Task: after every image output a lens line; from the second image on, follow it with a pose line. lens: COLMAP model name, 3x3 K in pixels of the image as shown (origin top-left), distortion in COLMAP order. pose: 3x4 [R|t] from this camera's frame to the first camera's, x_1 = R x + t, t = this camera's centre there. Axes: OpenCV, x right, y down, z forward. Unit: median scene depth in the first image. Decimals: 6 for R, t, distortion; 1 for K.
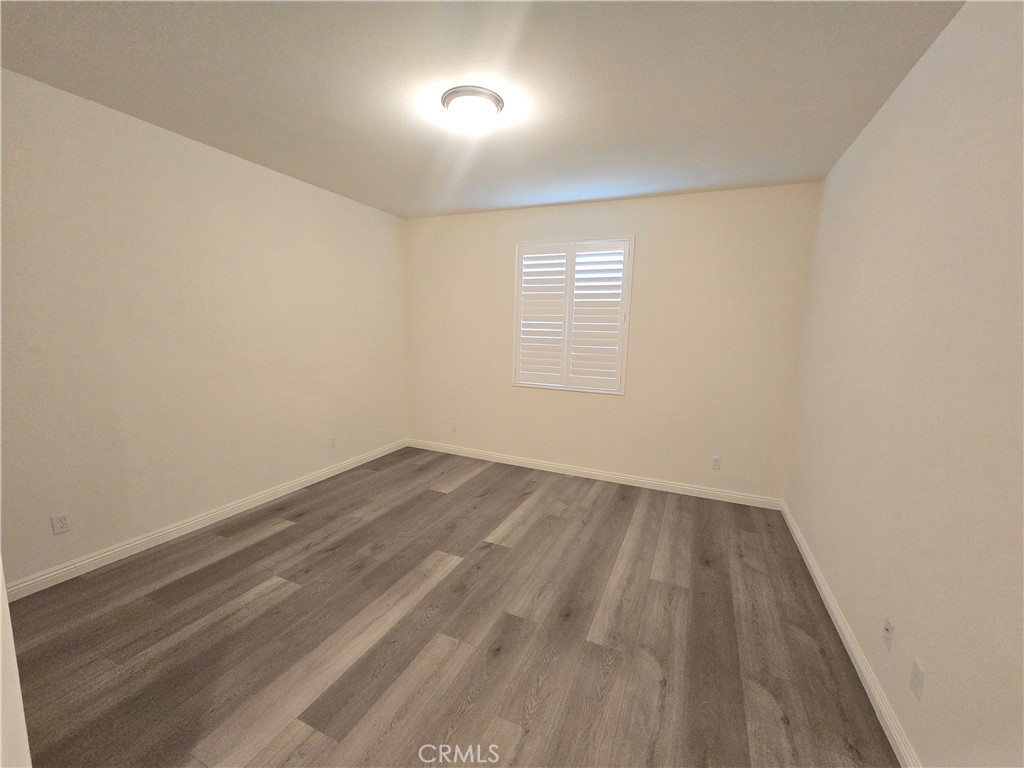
lens RADIAL K [[416.7, 0, 514.5], [0, 416.7, 386.6], [0, 0, 1]] dist [0.002730, 0.000444]
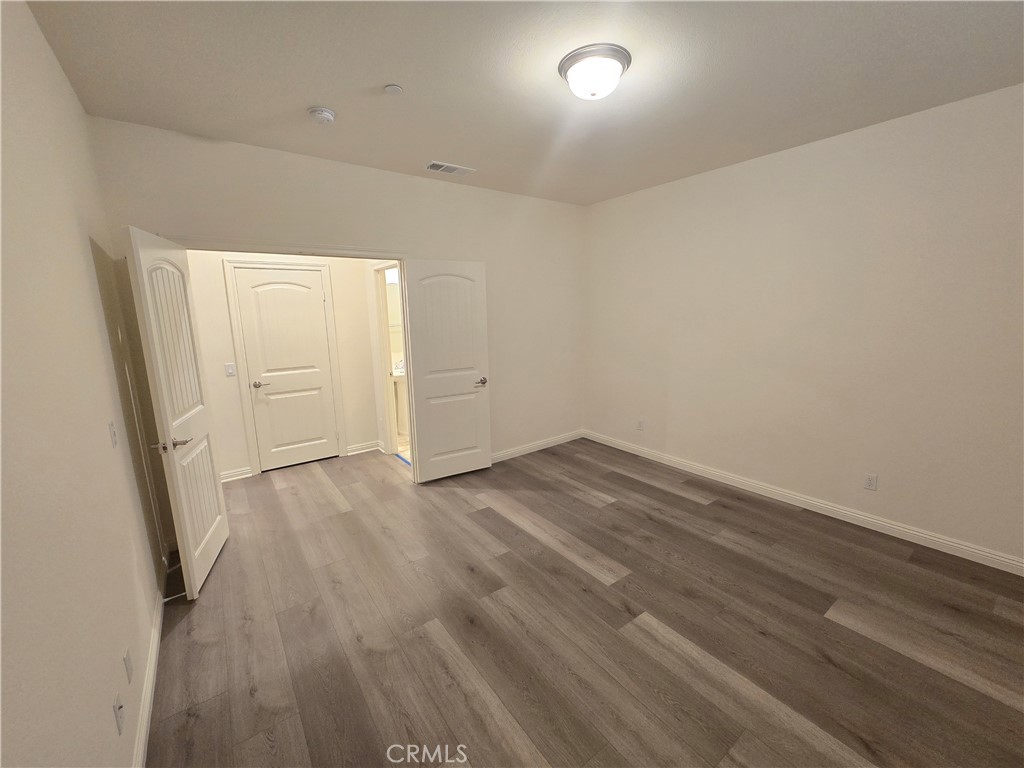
lens RADIAL K [[416.7, 0, 512.5], [0, 416.7, 384.9], [0, 0, 1]] dist [0.002730, 0.000444]
pose [[-0.493150, 0.142260, -0.858234, 0.698040], [-0.114740, 0.967284, 0.226267, -0.182488], [0.862344, 0.210058, -0.460693, 1.177197]]
